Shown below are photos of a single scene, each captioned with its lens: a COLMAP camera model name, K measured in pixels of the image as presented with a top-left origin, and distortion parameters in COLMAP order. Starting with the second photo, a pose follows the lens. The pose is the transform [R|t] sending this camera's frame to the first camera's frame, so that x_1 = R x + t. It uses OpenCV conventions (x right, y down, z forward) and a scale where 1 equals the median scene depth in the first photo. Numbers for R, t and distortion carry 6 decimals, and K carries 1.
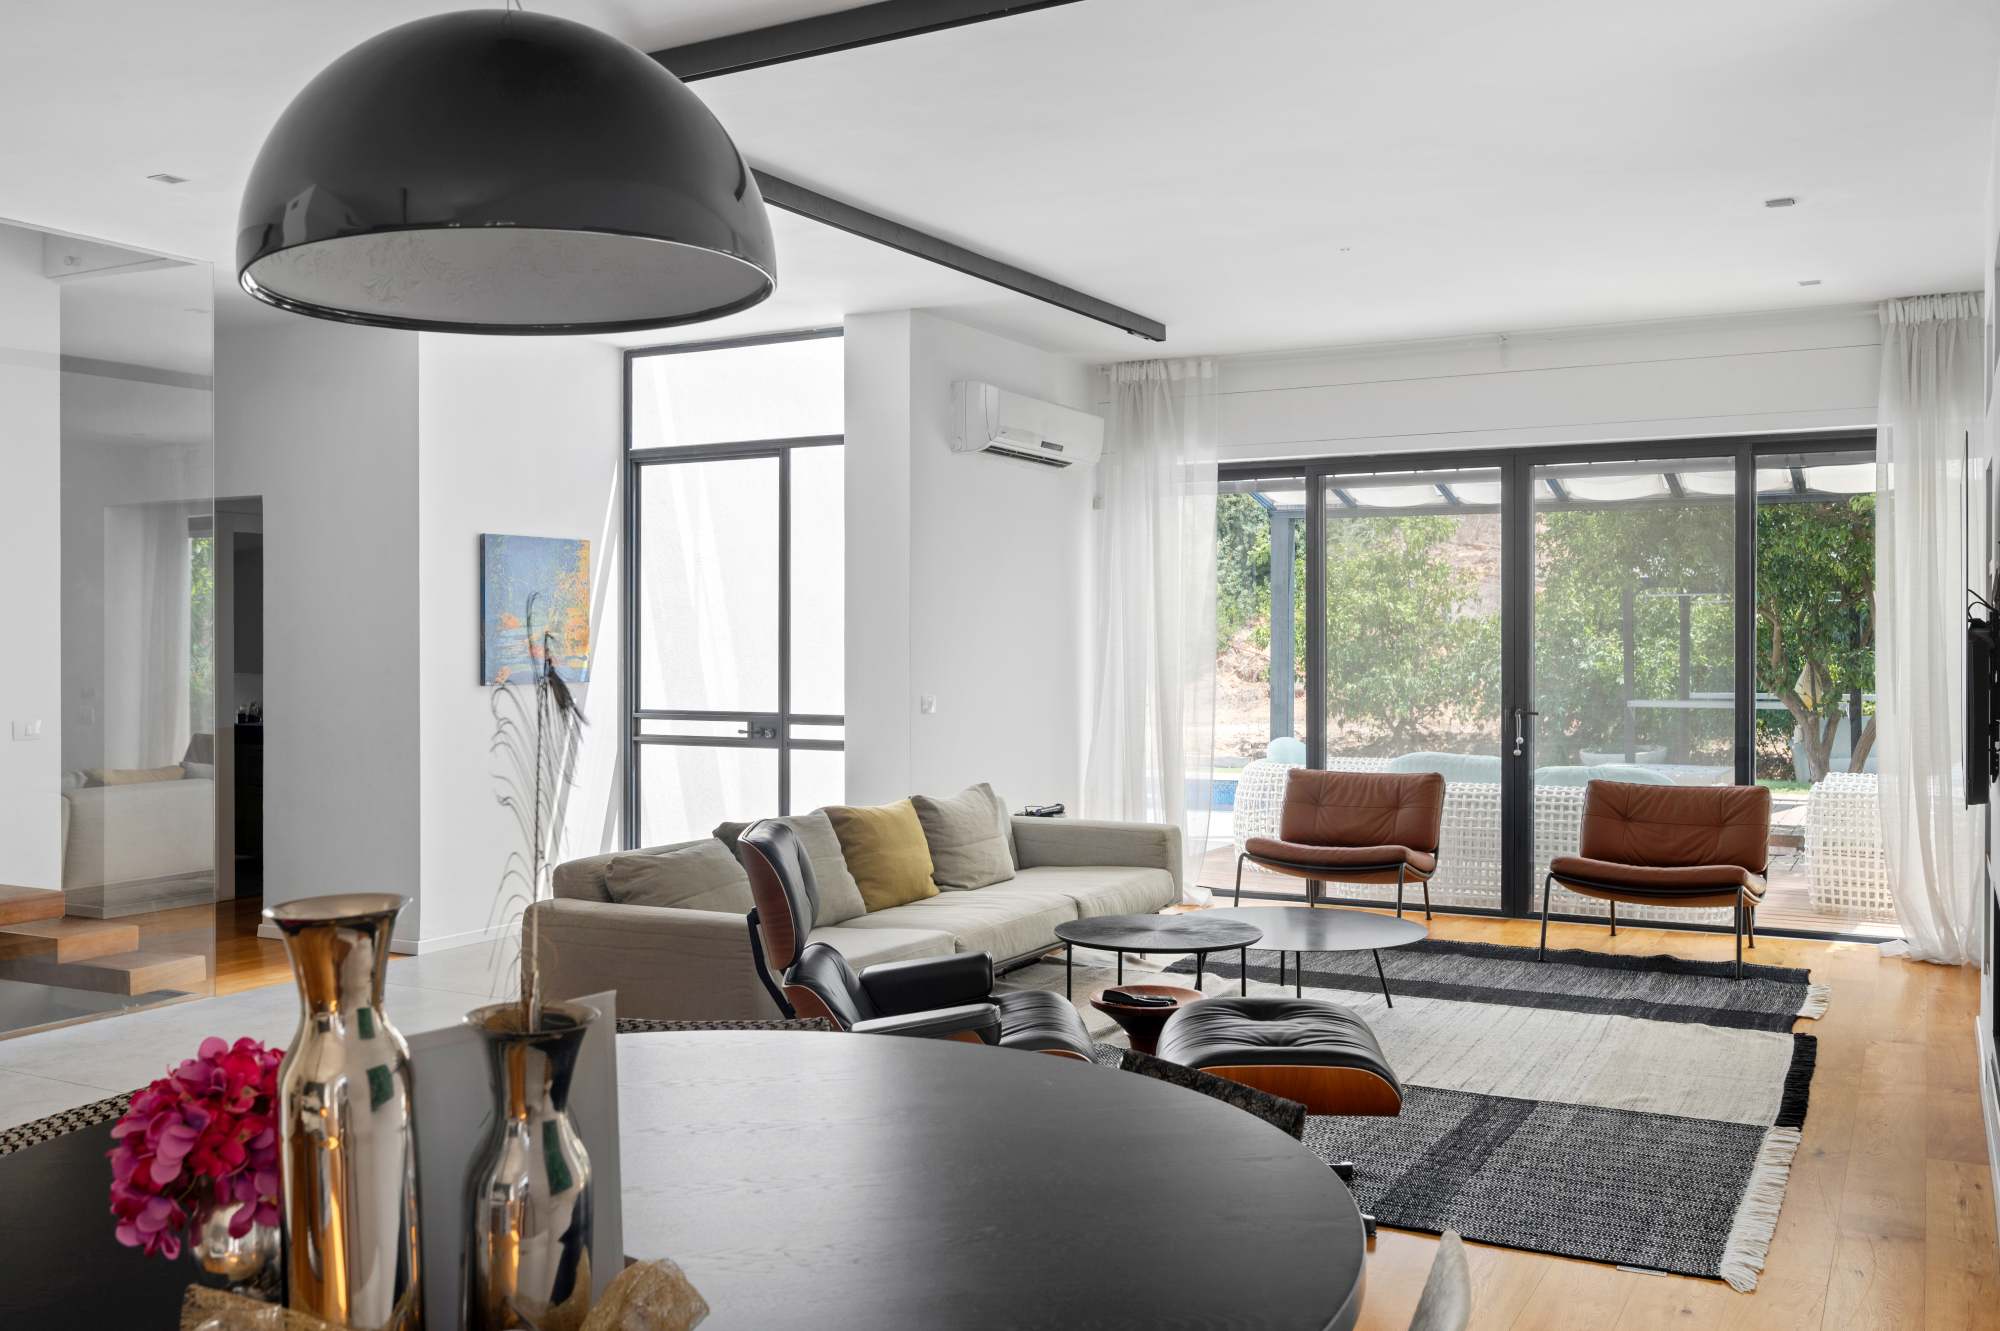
lens RADIAL K [[1719.6, 0, 1000.0], [0, 1719.6, 665.5], [0, 0, 1]] dist [-0.039557, -0.002000]
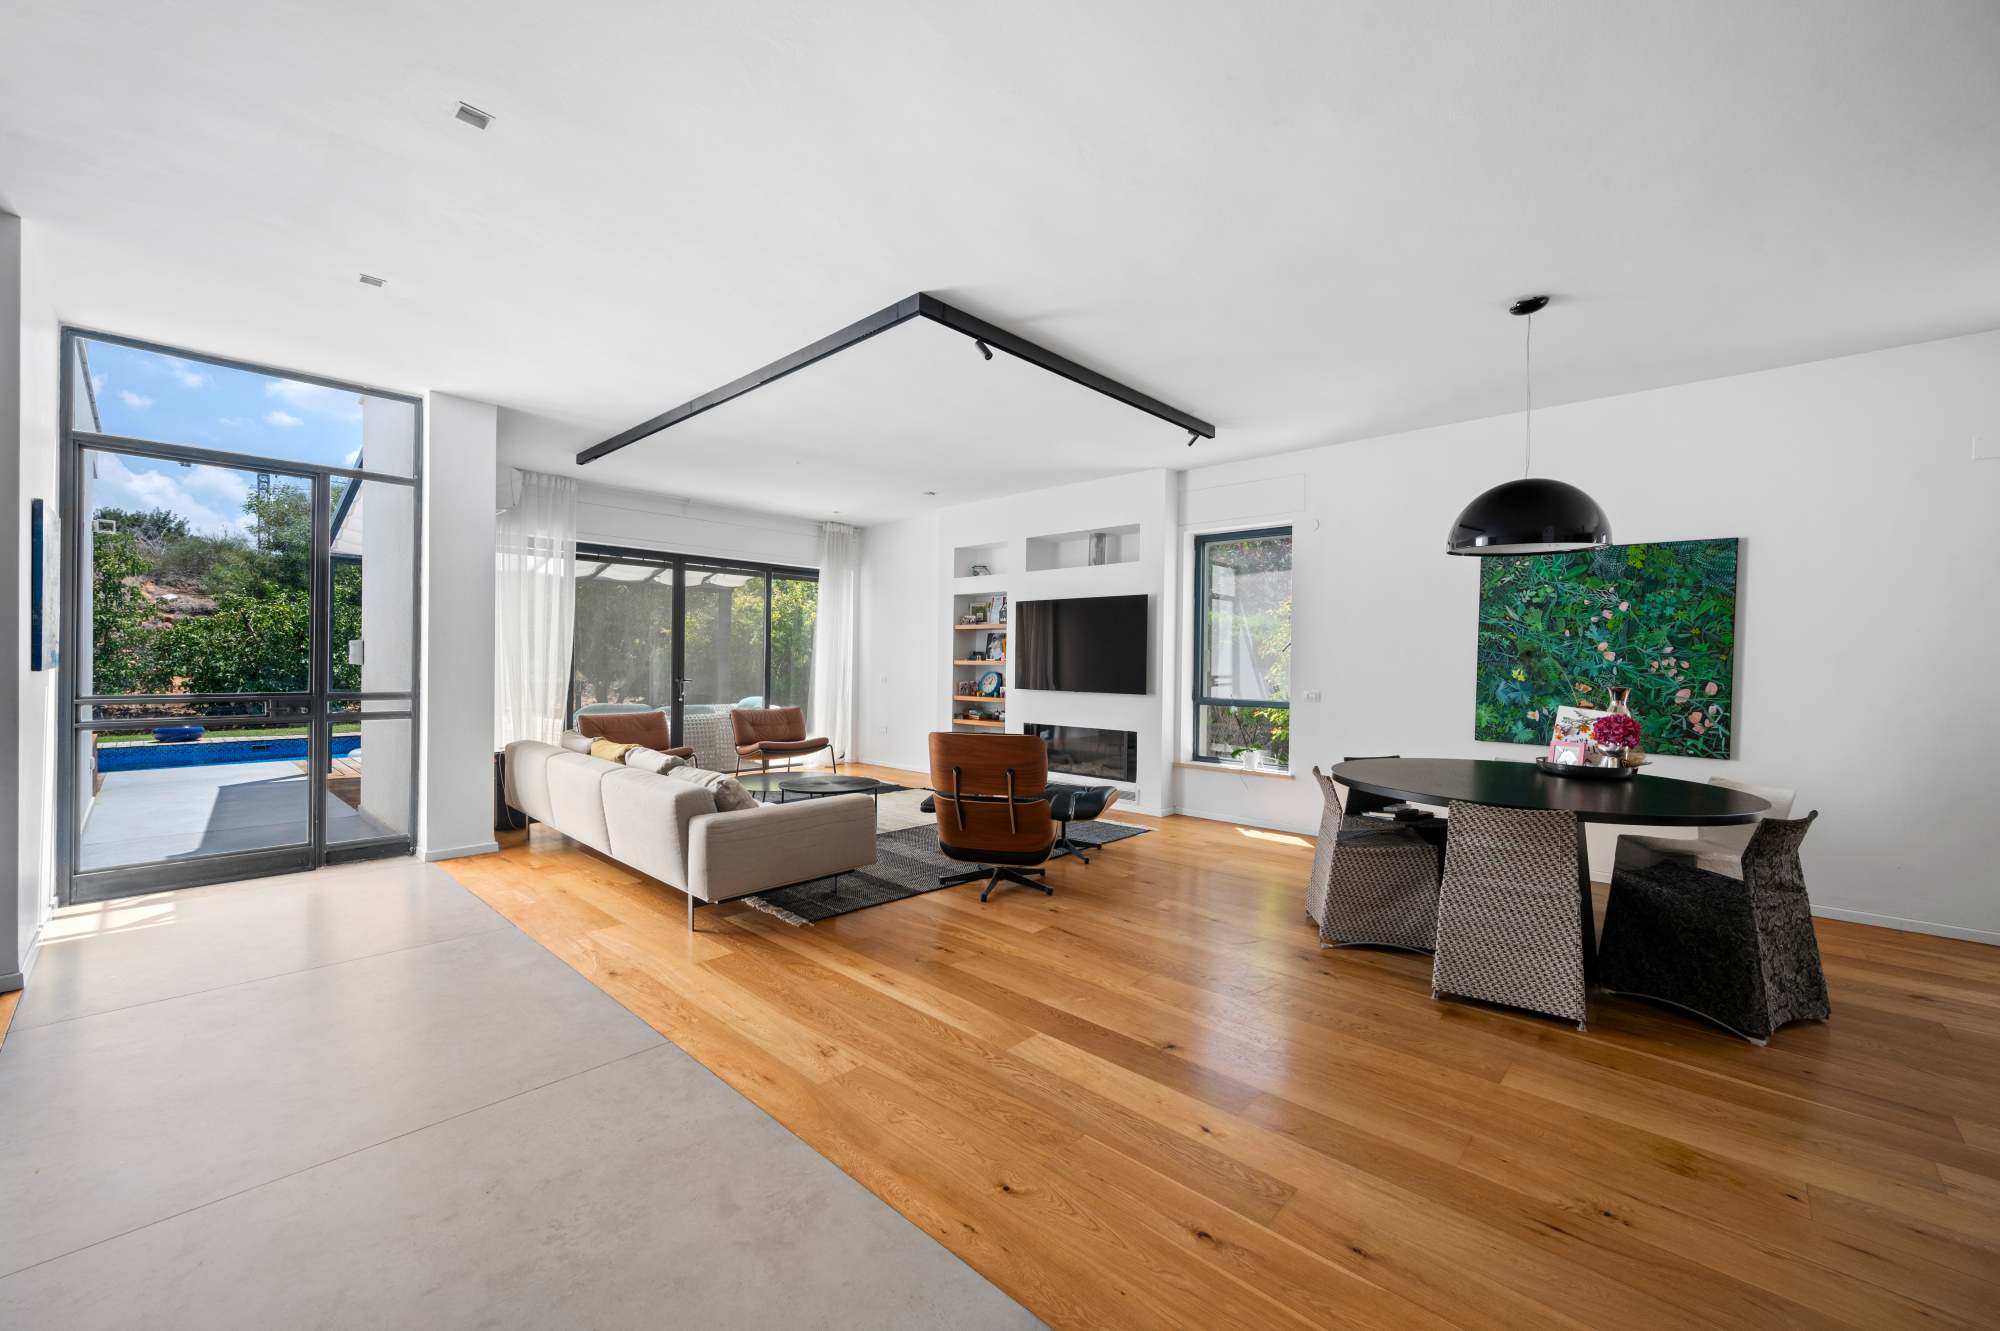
lens RADIAL K [[789.7, 0, 1000.0], [0, 789.7, 665.5], [0, 0, 1]] dist [-0.000881, -0.000152]
pose [[0.238764, 0.000314, 0.971078, -0.564983], [-0.000377, 1.000000, -0.000231, 0.008935], [-0.971078, -0.000311, 0.238764, 0.408627]]
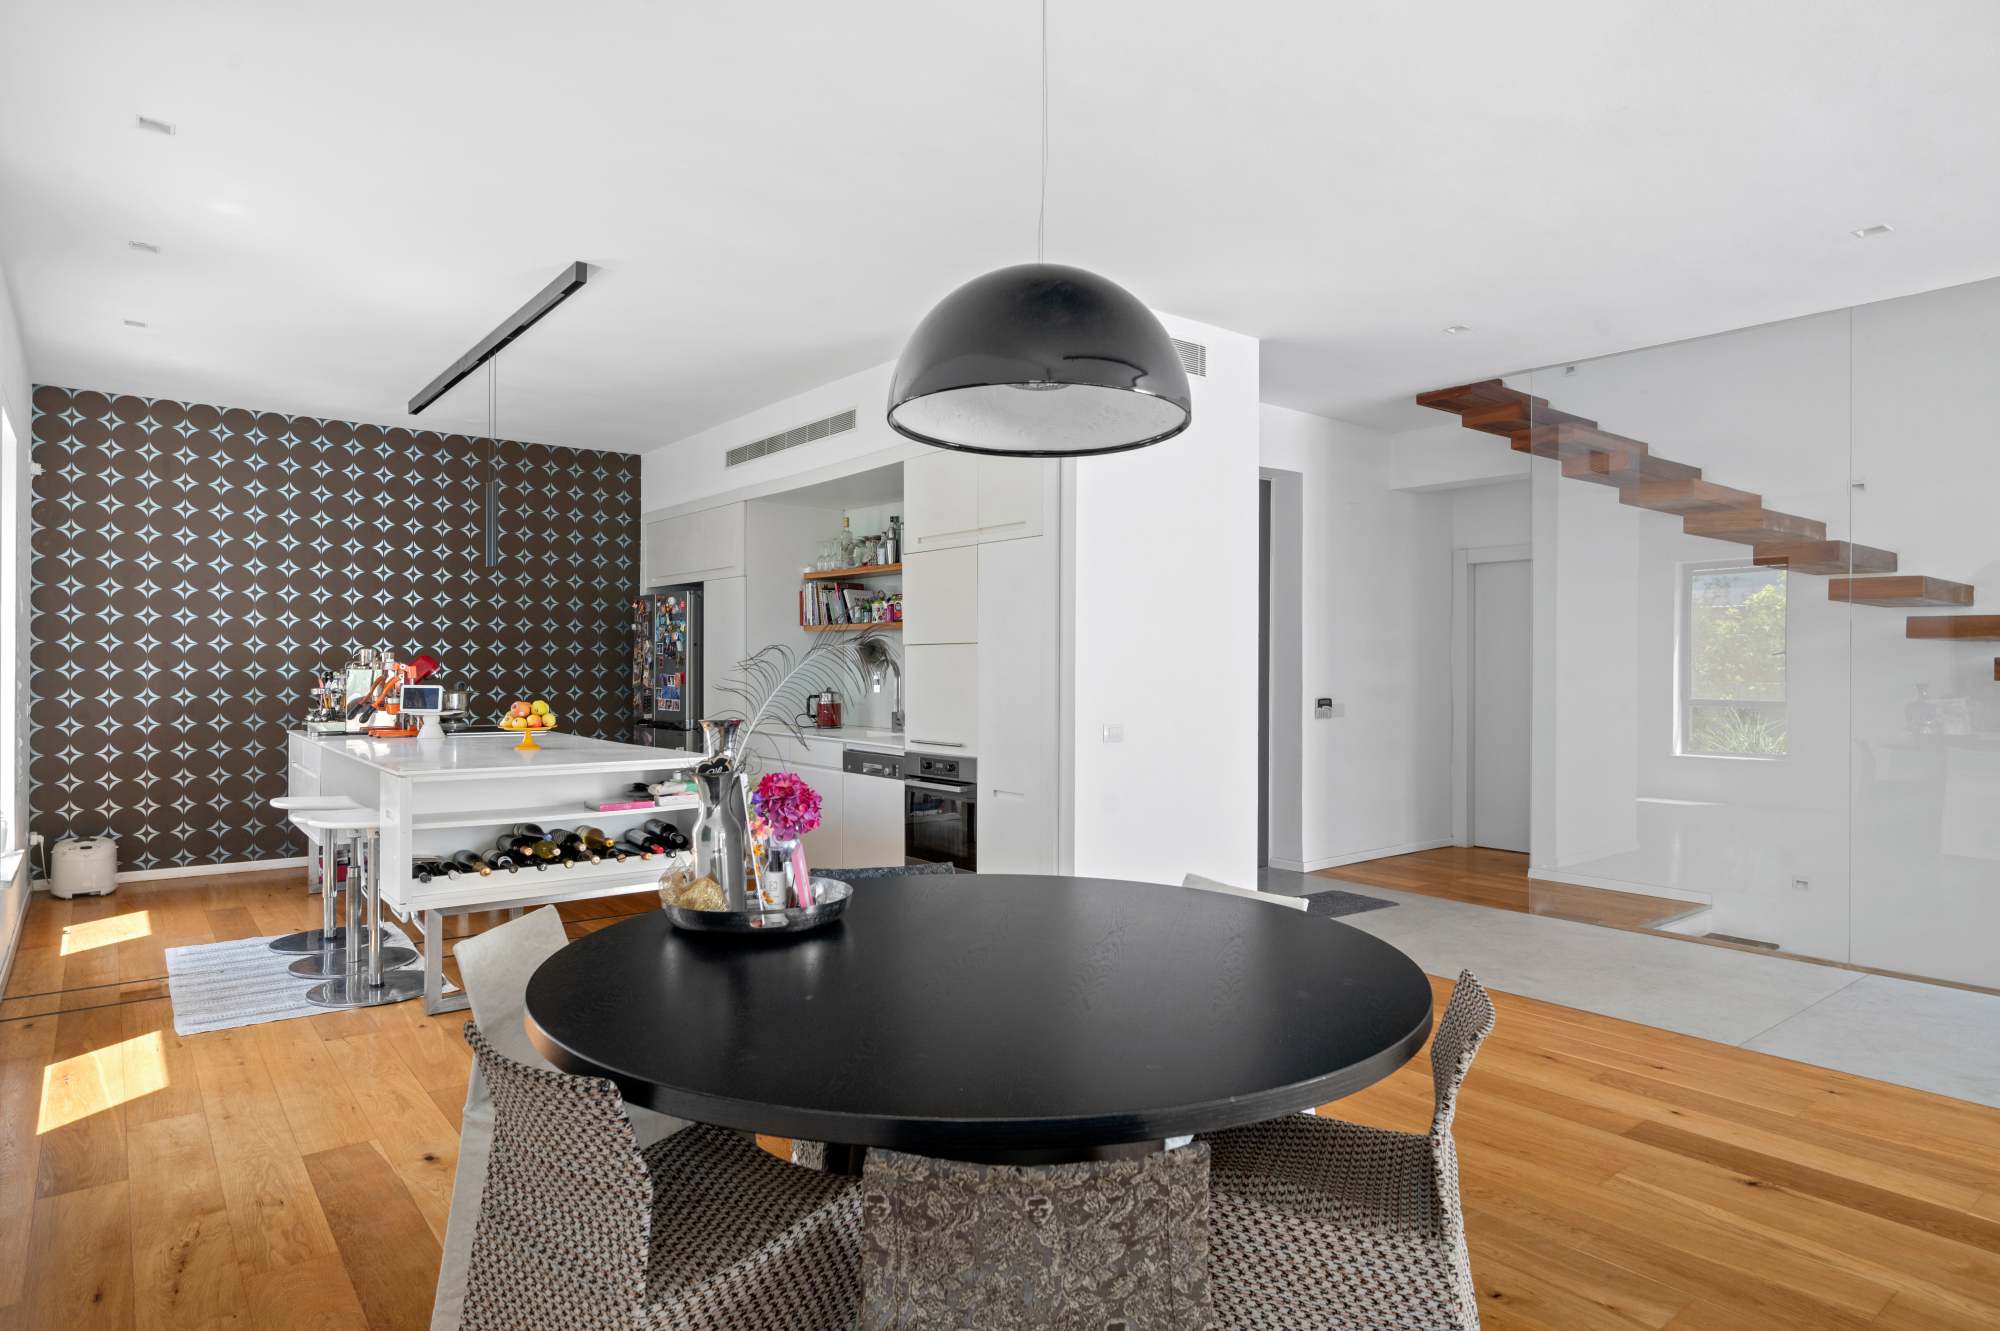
lens RADIAL K [[1139.1, 0, 1000.0], [0, 1139.1, 665.5], [0, 0, 1]] dist [0.003546, 0.000882]
pose [[-0.384682, 0.002989, -0.923044, 0.192347], [-0.016125, 0.999820, 0.009957, 0.003081], [0.922908, 0.018714, -0.384565, 0.334079]]
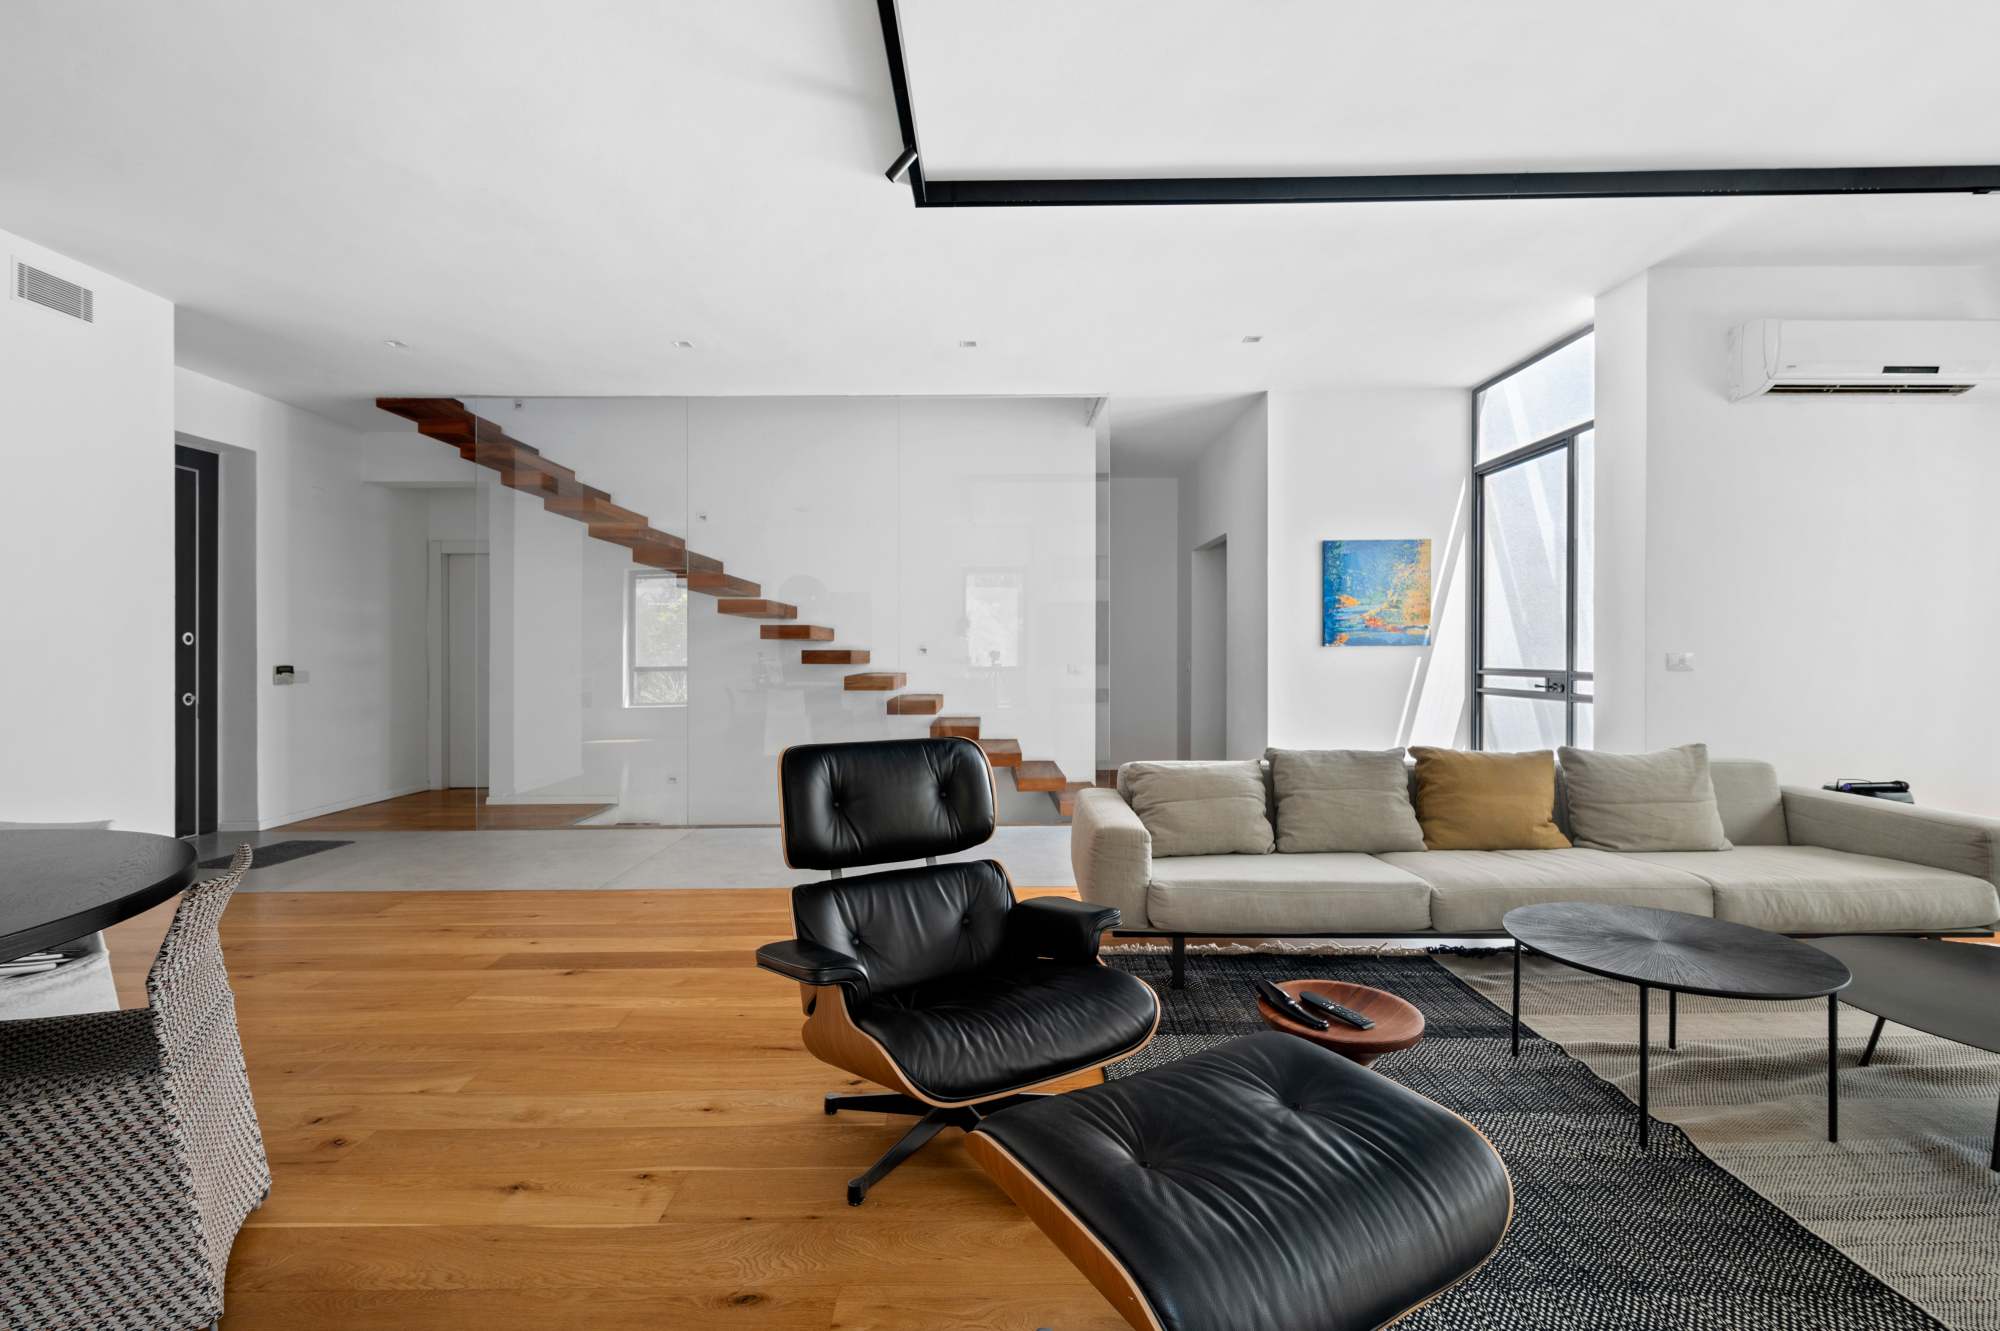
lens RADIAL K [[888.3, 0, 997.6], [0, 888.3, 658.1], [0, 0, 1]] dist [0.005425, 0.000380]
pose [[0.480363, 0.005408, -0.877053, 0.213323], [-0.008098, 0.999966, 0.001730, 0.021850], [0.877032, 0.006272, 0.480391, 0.393590]]
